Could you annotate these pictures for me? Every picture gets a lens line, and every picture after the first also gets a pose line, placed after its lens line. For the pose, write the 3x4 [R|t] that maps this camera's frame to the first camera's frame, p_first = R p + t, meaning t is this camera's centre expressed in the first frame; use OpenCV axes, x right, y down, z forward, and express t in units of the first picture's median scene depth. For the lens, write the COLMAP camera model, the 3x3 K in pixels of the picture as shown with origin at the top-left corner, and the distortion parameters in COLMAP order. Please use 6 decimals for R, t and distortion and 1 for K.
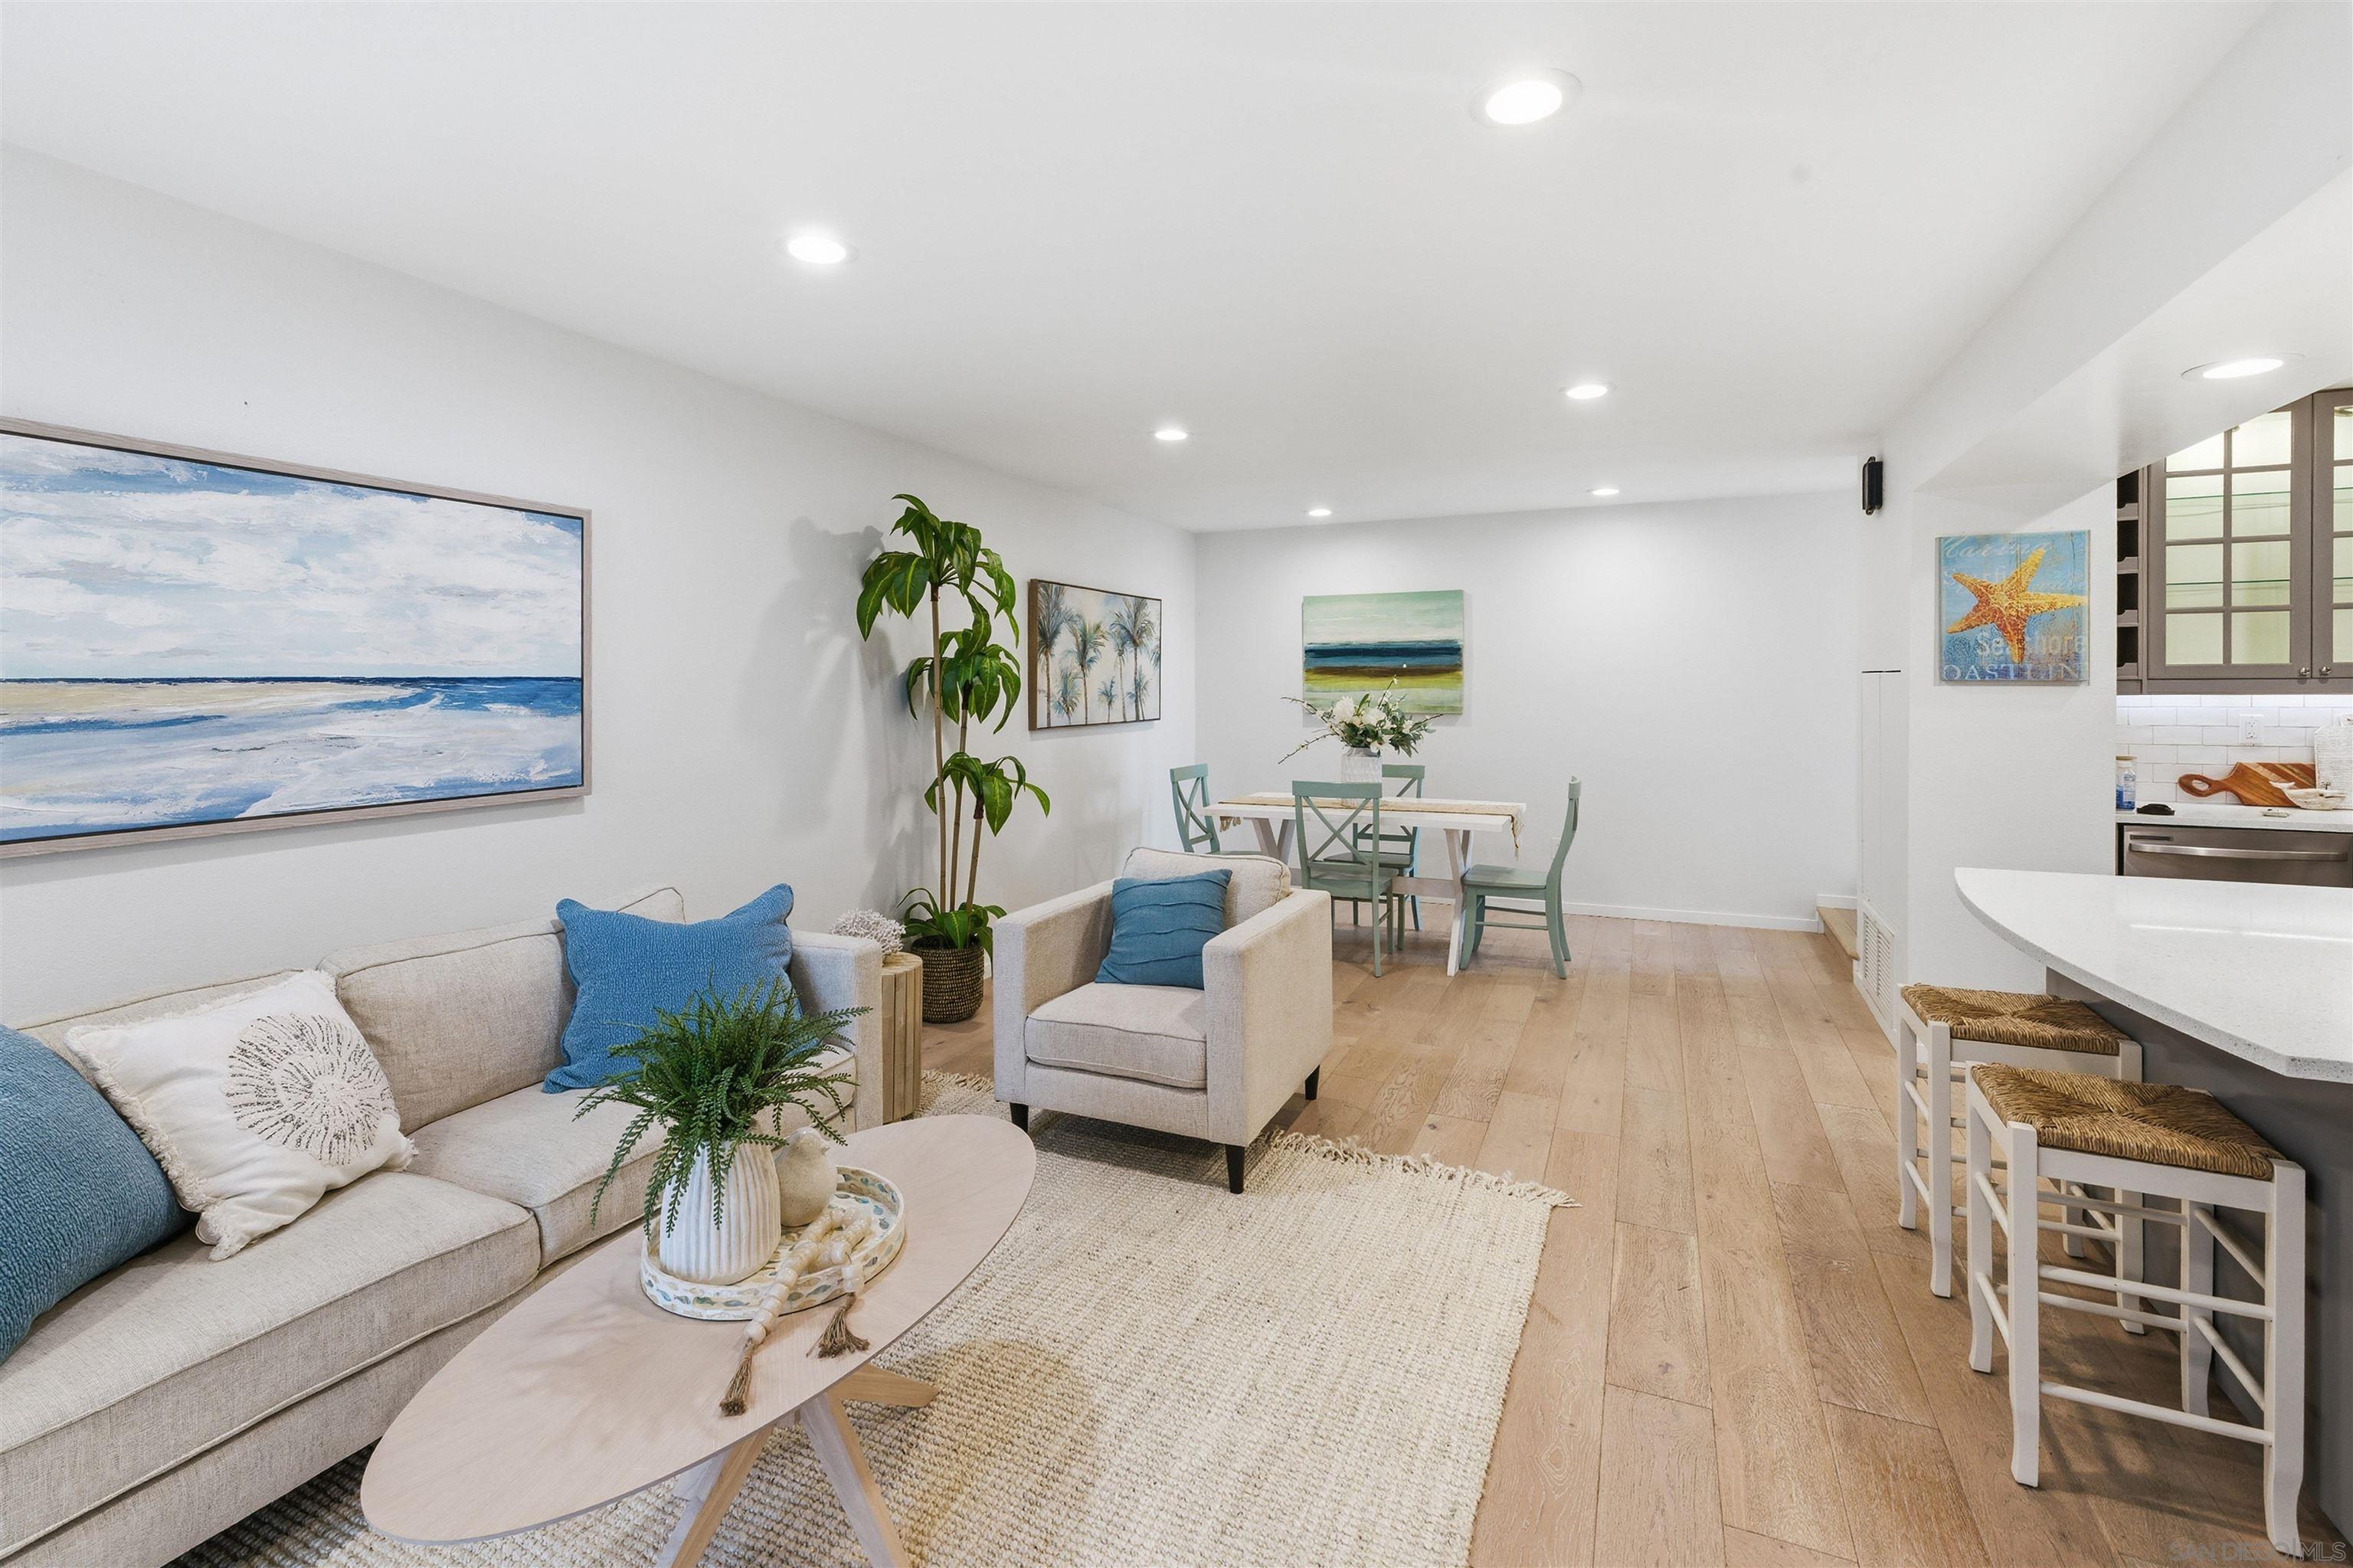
lens RADIAL K [[1078.4, 0, 1197.1], [0, 1078.4, 682.3], [0, 0, 1]] dist [0.012482, -0.003414]
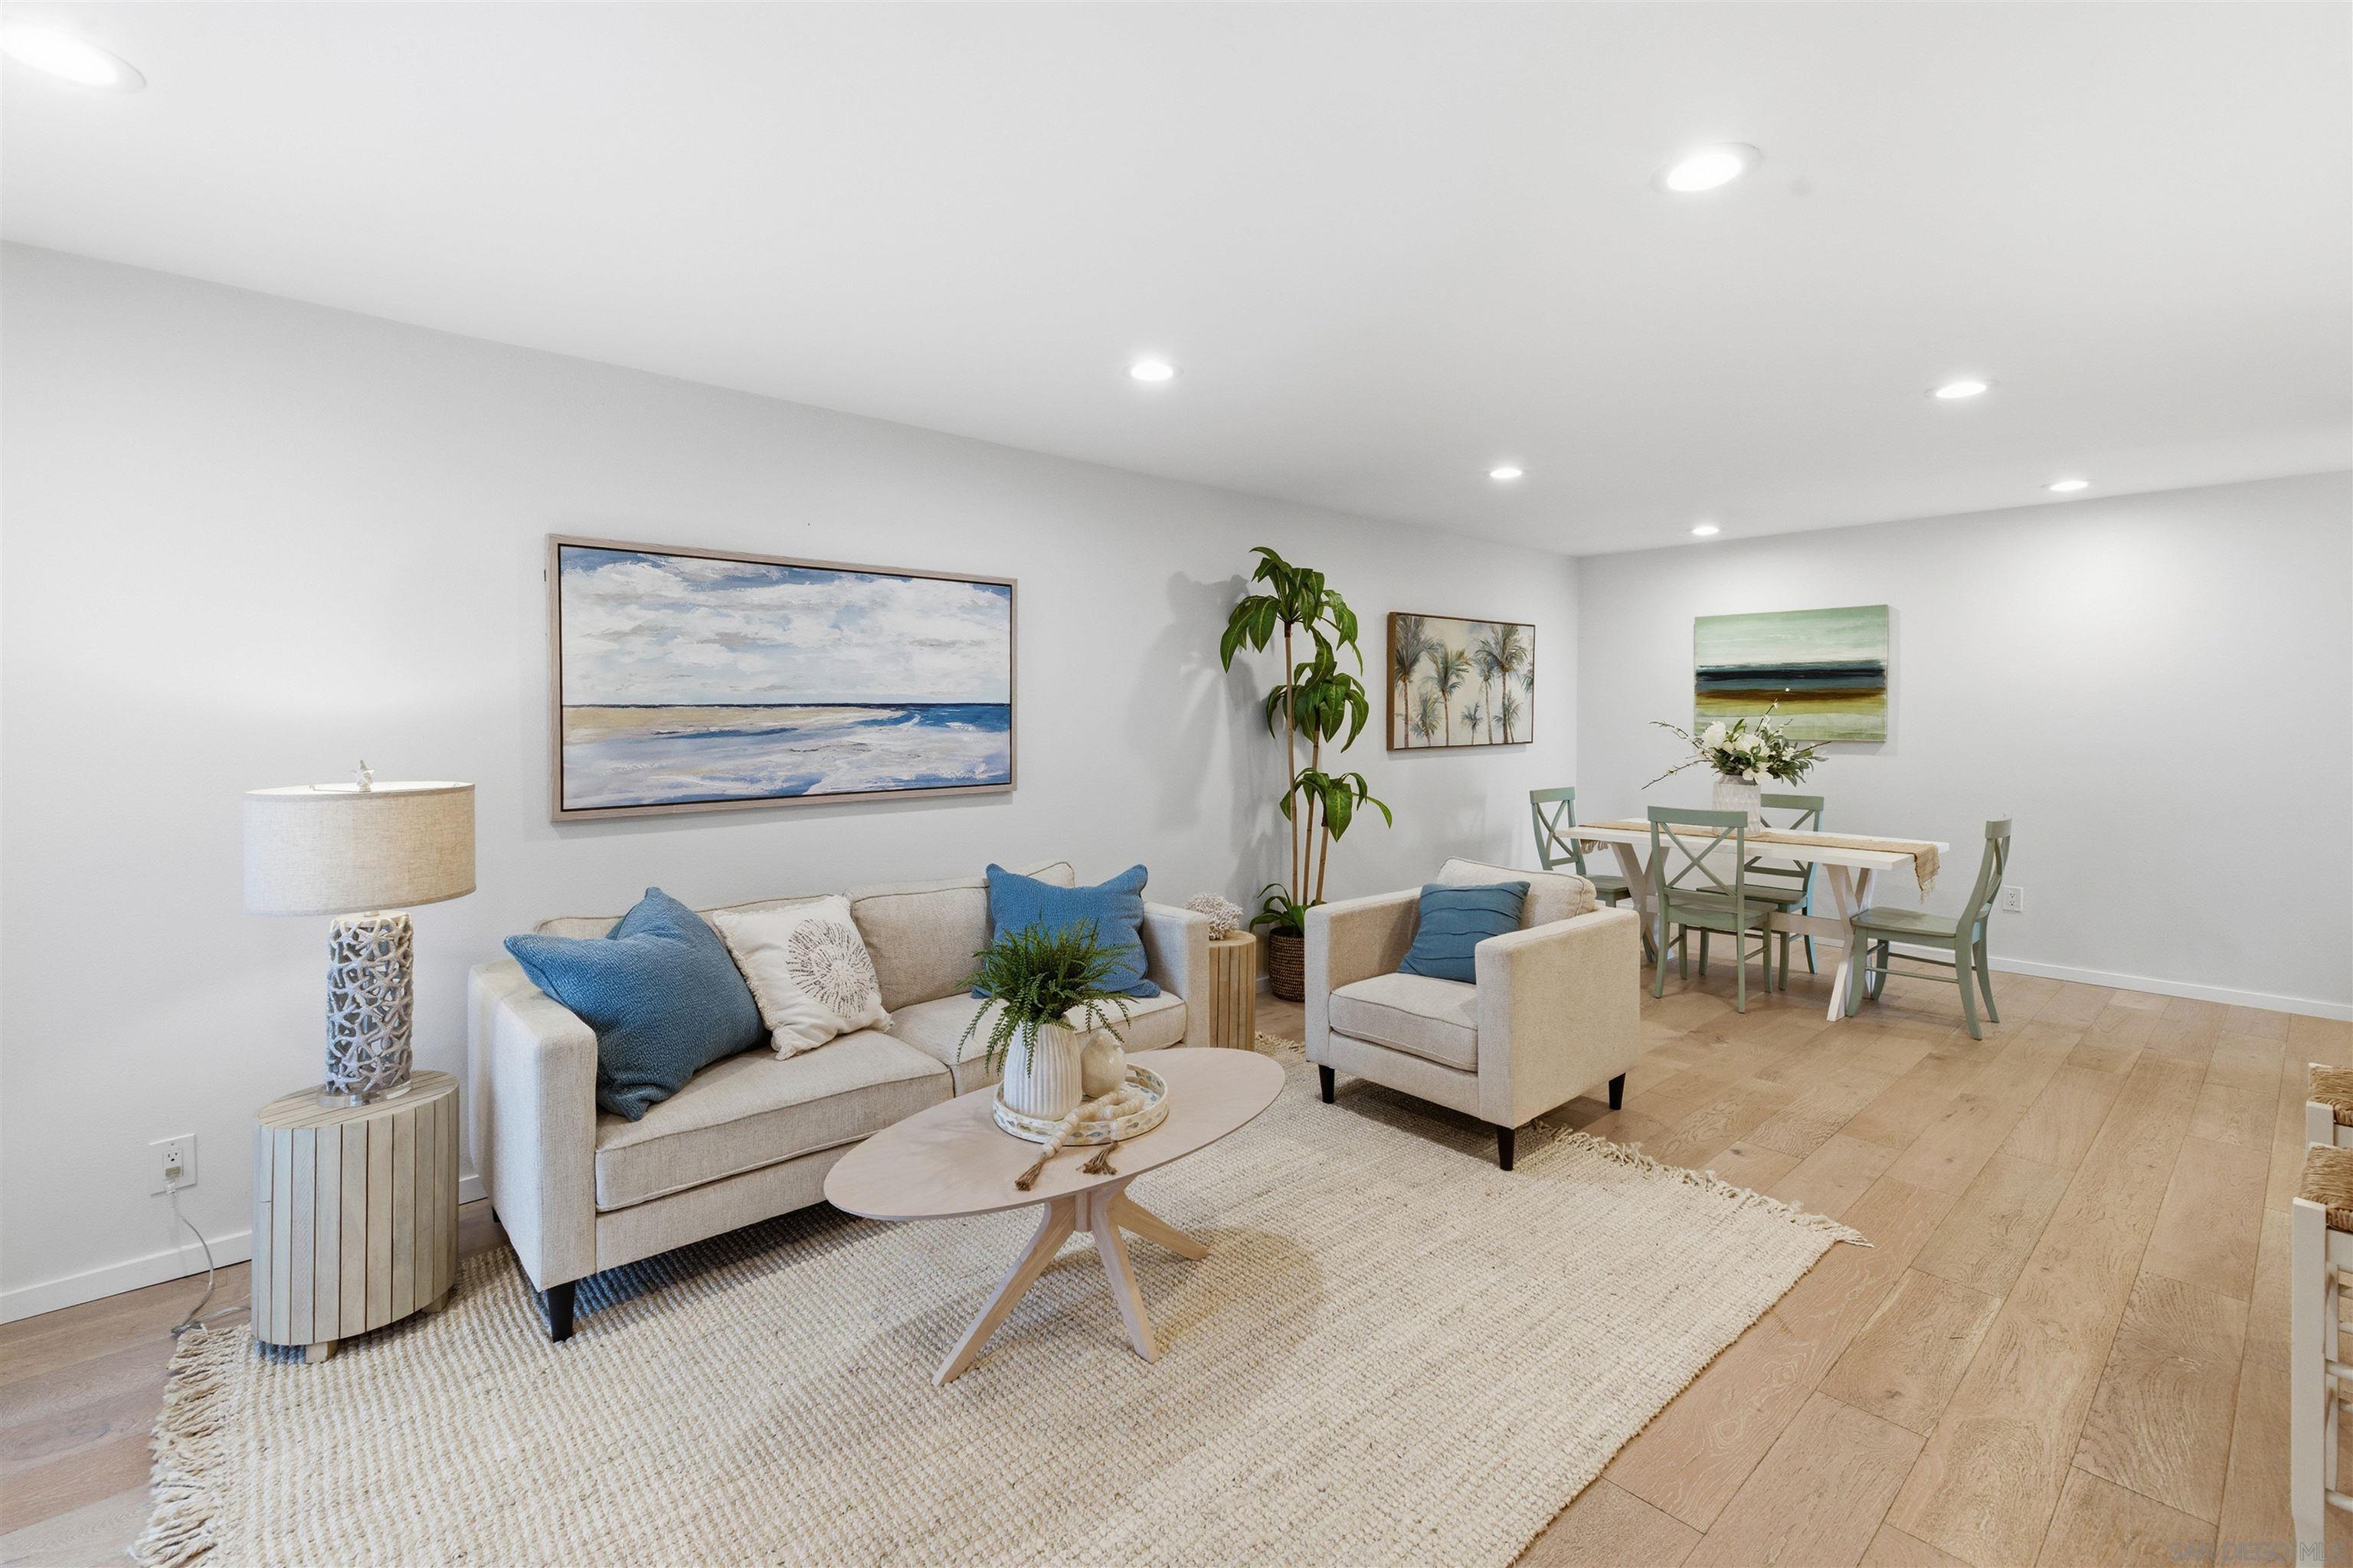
lens RADIAL K [[1078.4, 0, 1202.8], [0, 1078.4, 709.2], [0, 0, 1]] dist [0.012482, -0.003414]
pose [[0.914580, 0.002409, -0.404398, 0.172501], [-0.000957, 0.999992, 0.003793, -0.002187], [0.404404, -0.003082, 0.914575, -0.116909]]
